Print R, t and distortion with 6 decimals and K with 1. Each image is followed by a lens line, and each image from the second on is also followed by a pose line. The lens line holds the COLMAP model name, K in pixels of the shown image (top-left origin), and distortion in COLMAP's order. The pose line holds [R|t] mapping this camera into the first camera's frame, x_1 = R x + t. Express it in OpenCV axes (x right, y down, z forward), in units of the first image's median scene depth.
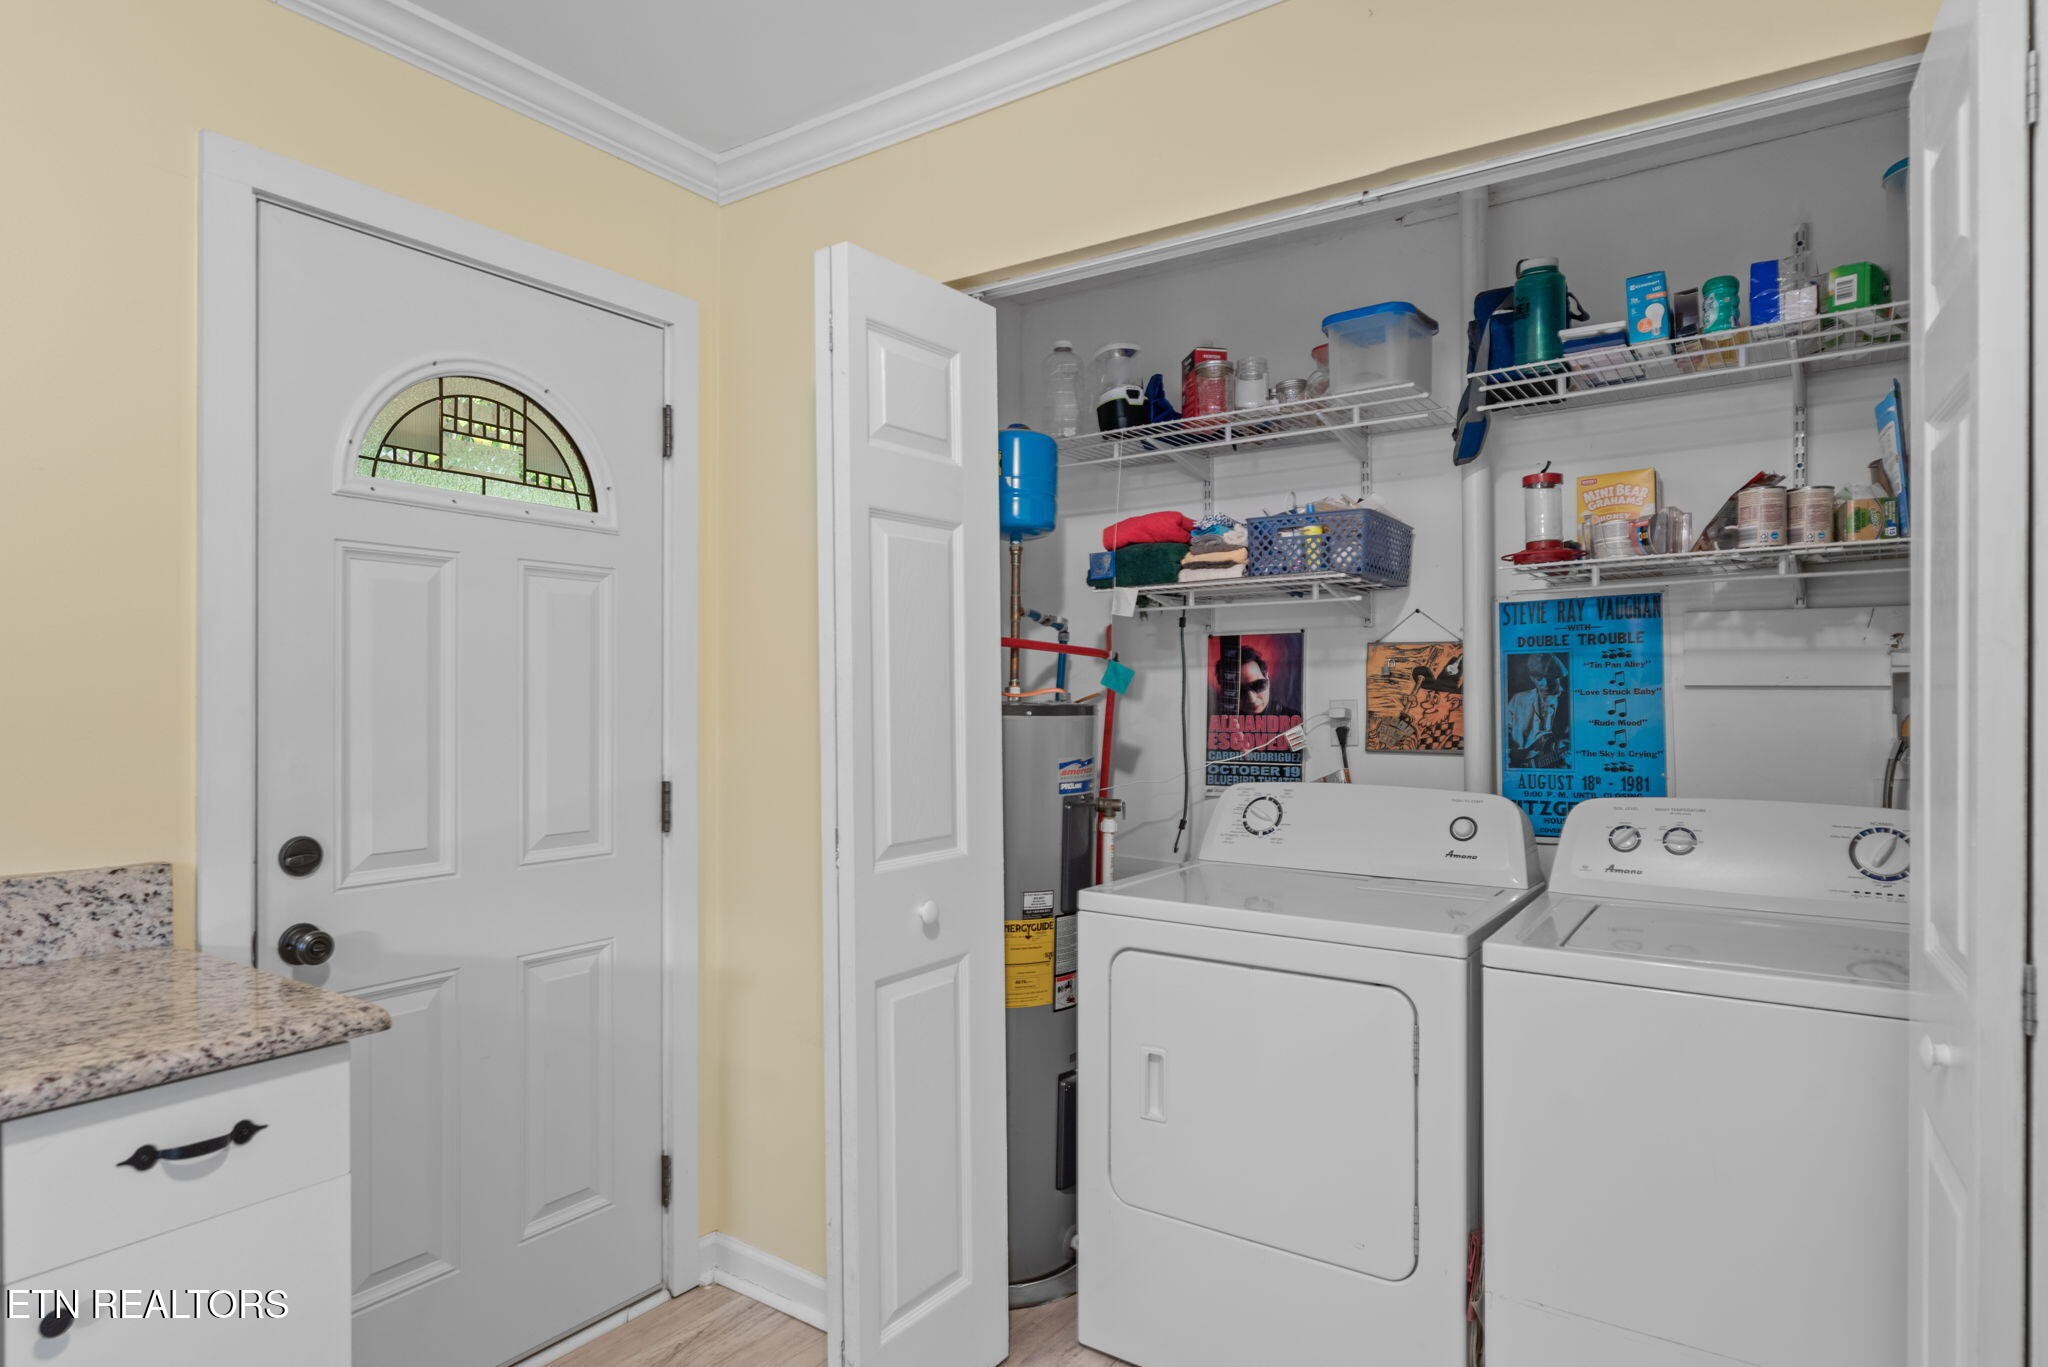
lens RADIAL K [[1121.4, 0, 1031.4], [0, 1121.4, 695.0], [0, 0, 1]] dist [-0.002507, -0.002095]
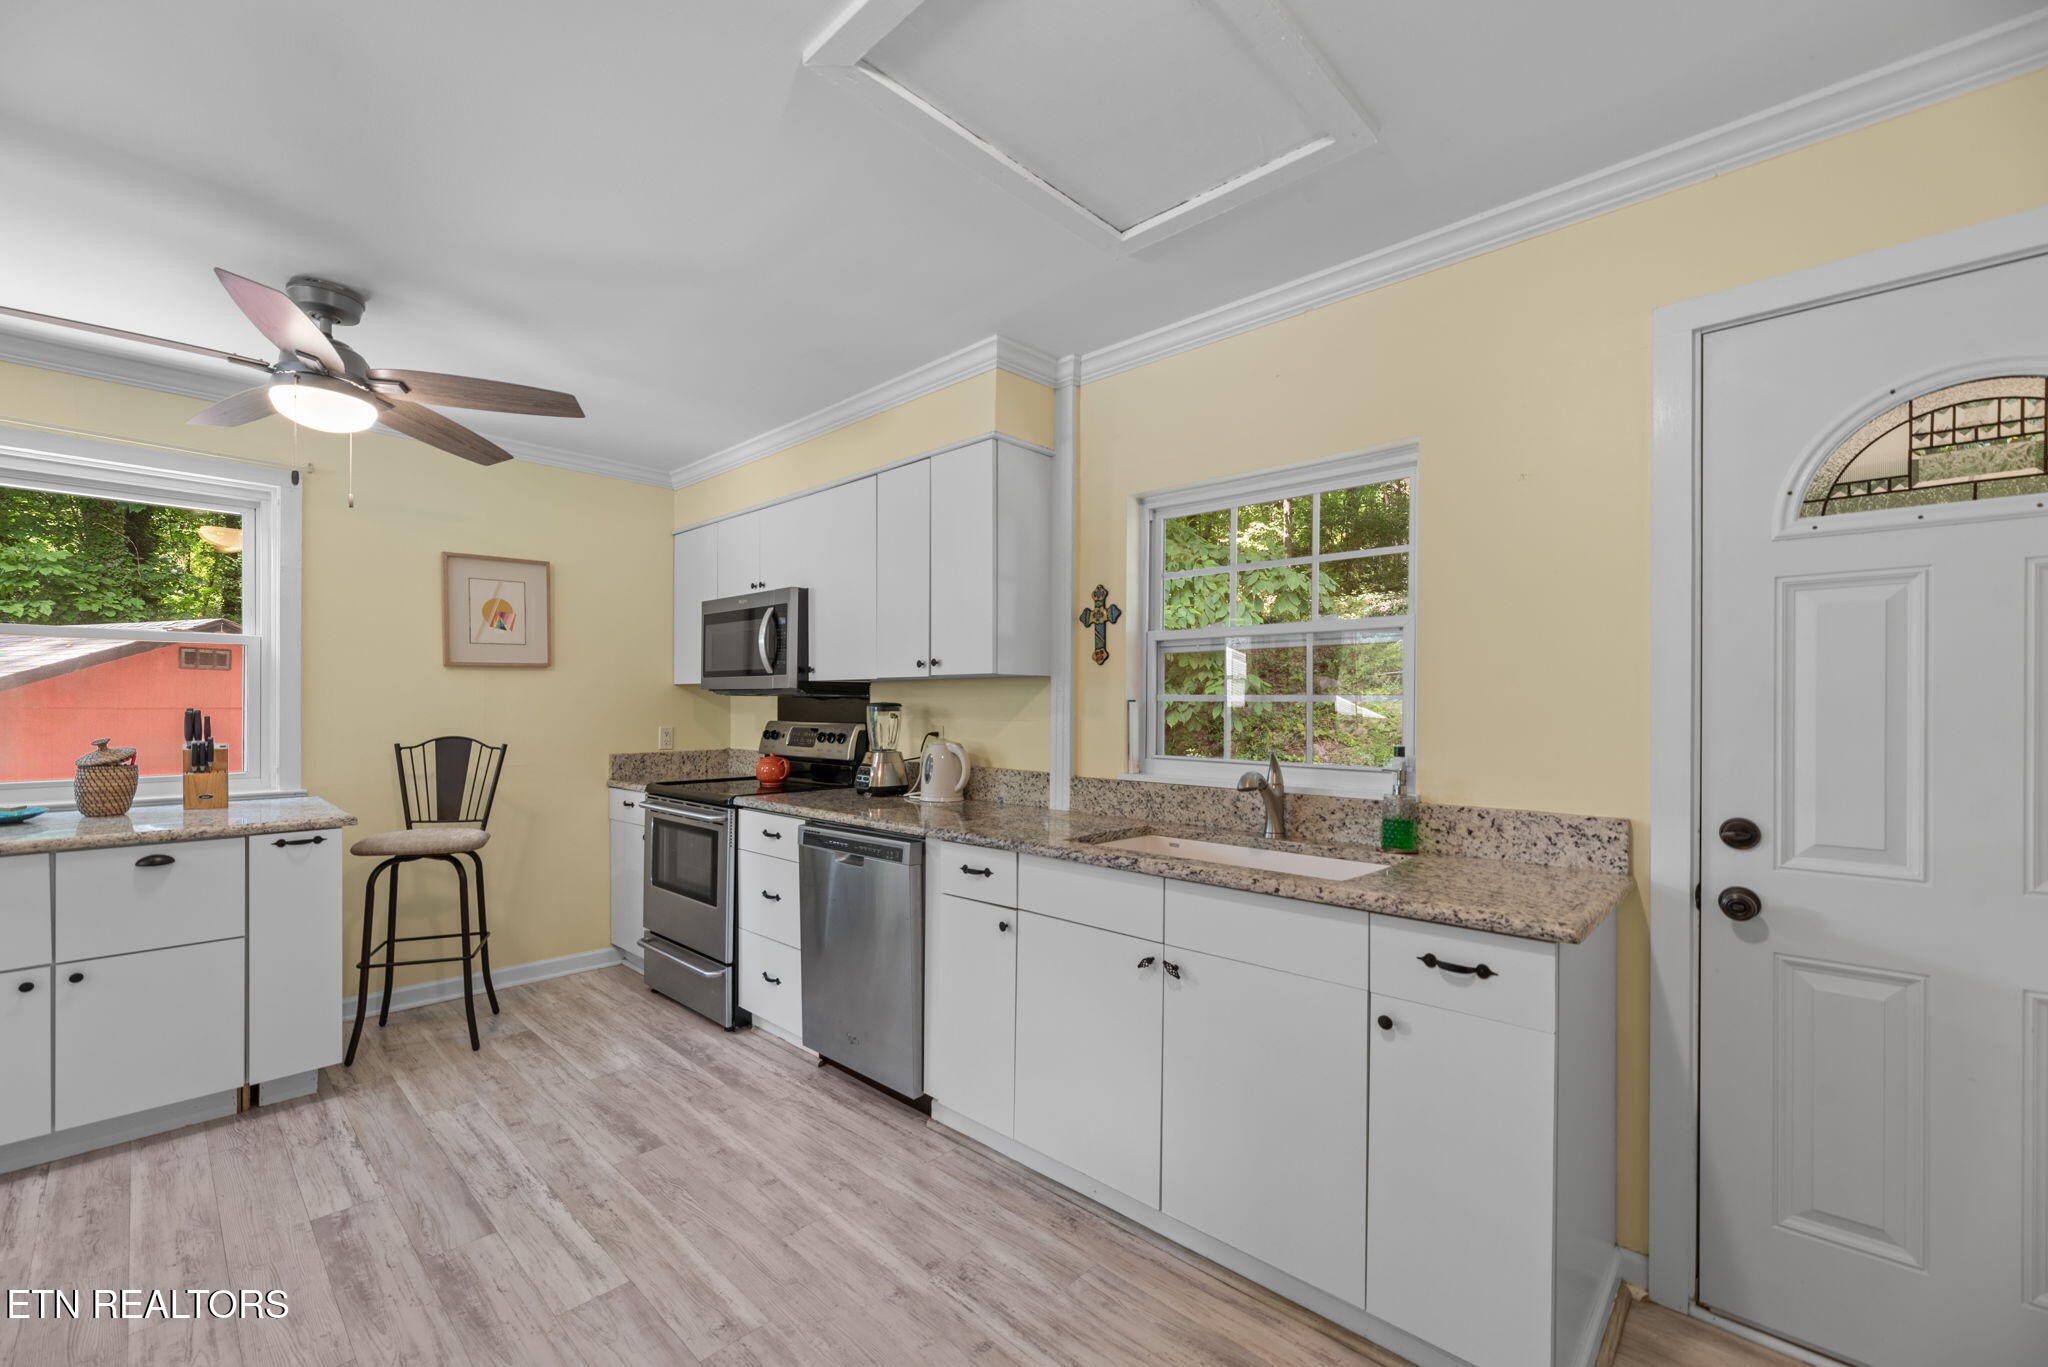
lens RADIAL K [[836.0, 0, 999.9], [0, 836.0, 704.9], [0, 0, 1]] dist [0.002741, -0.000528]
pose [[-0.155411, -0.001464, -0.987849, 0.383545], [0.001054, 0.999998, -0.001648, -0.001044], [0.987849, -0.001298, -0.155410, 0.297590]]
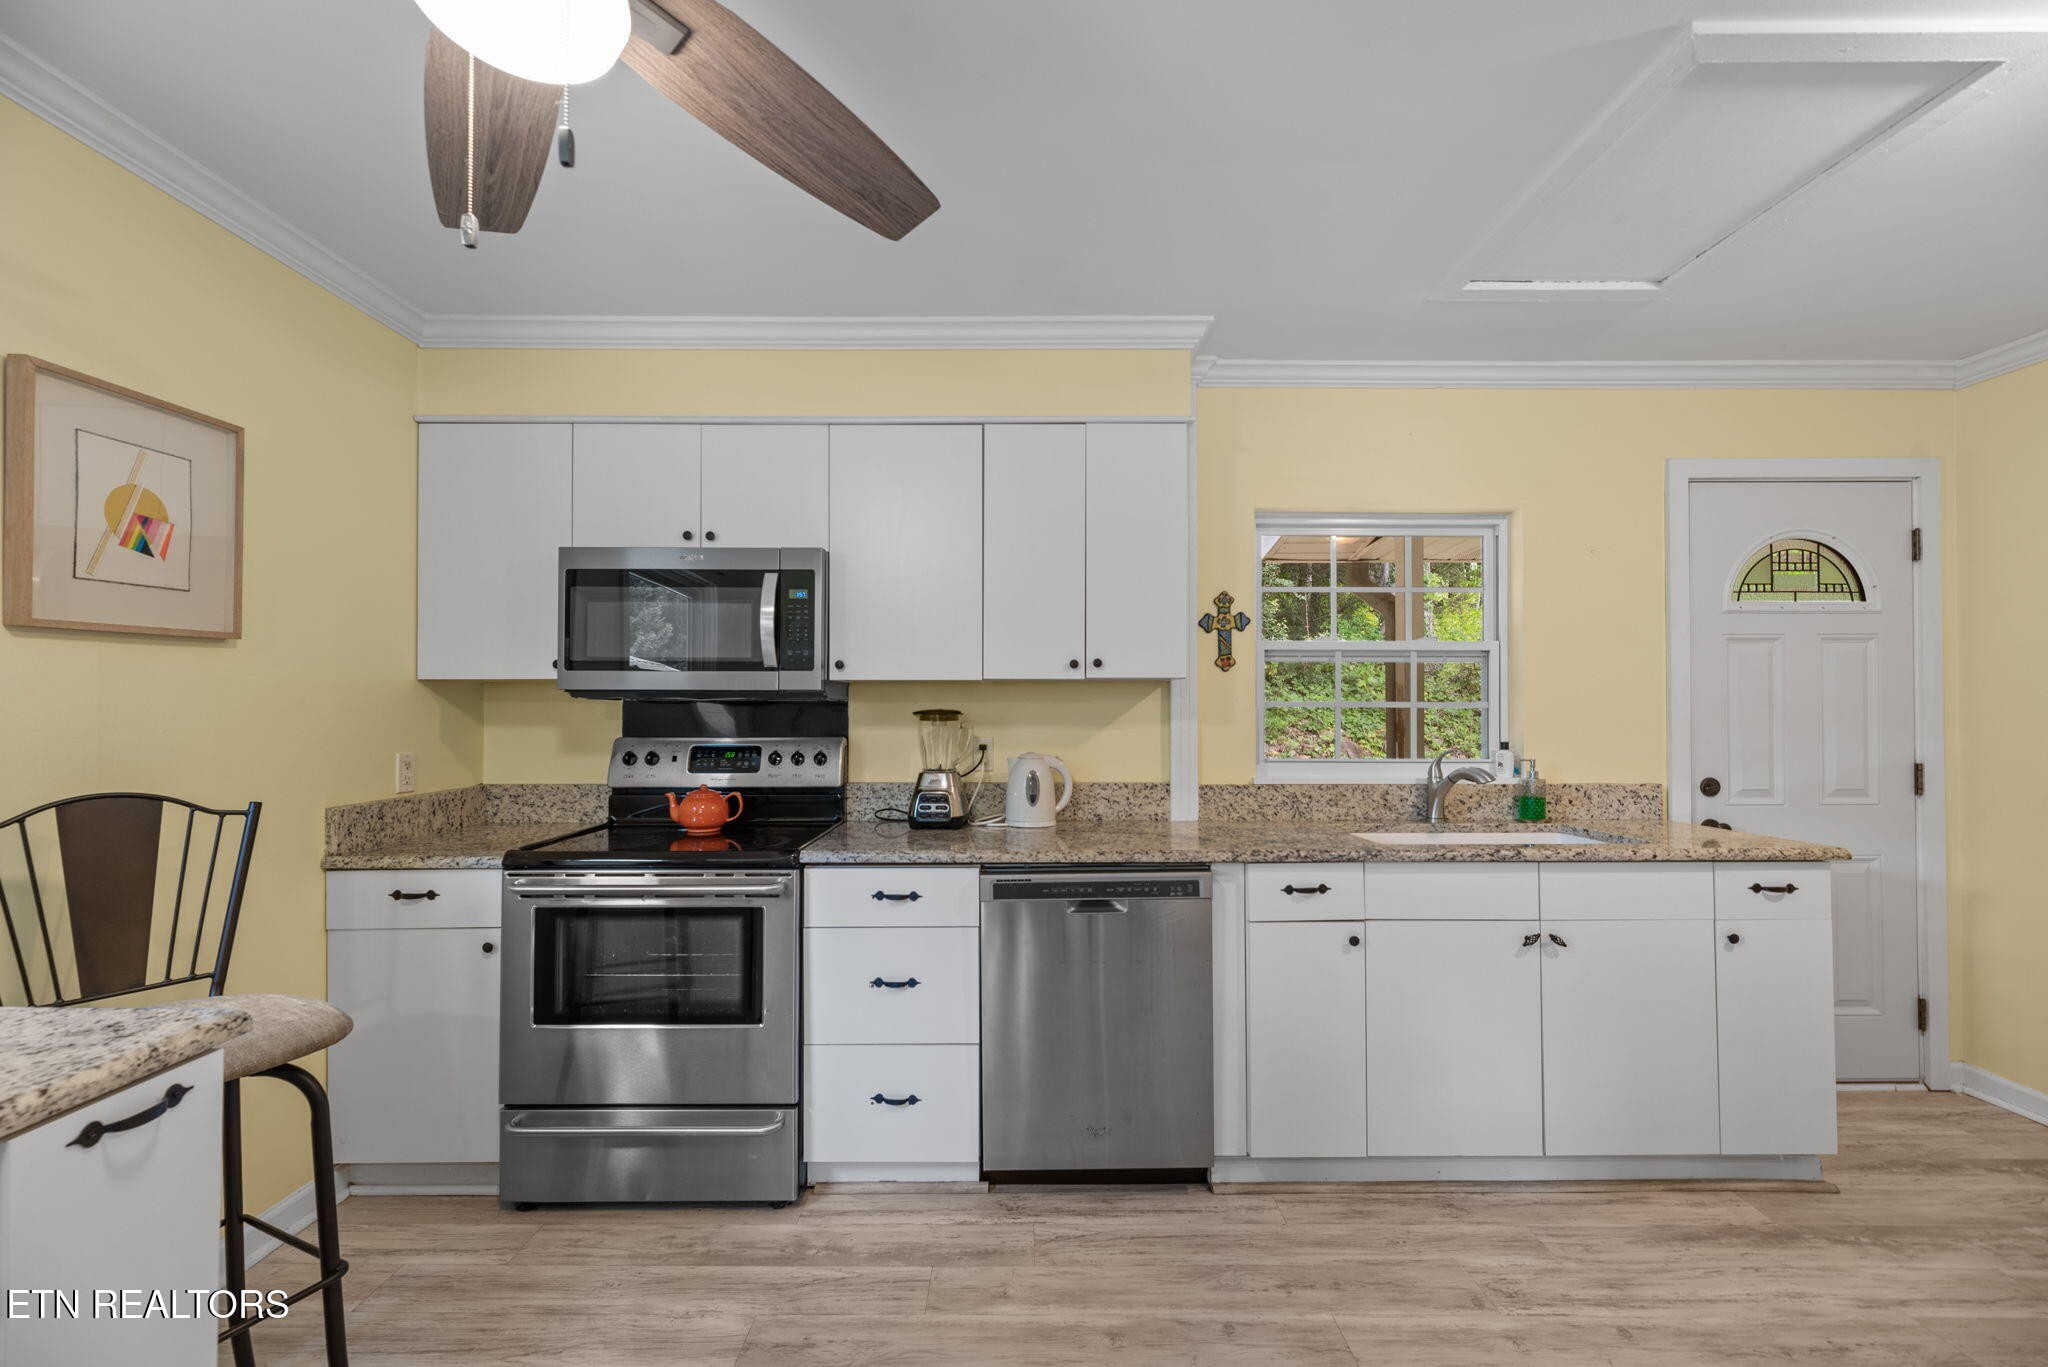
lens RADIAL K [[836.0, 0, 1026.8], [0, 836.0, 696.9], [0, 0, 1]] dist [0.002741, -0.000528]
pose [[0.572042, -0.011841, -0.820139, -0.087907], [0.005544, 0.999929, -0.010571, -0.014808], [0.820206, 0.001500, 0.572067, -0.884980]]
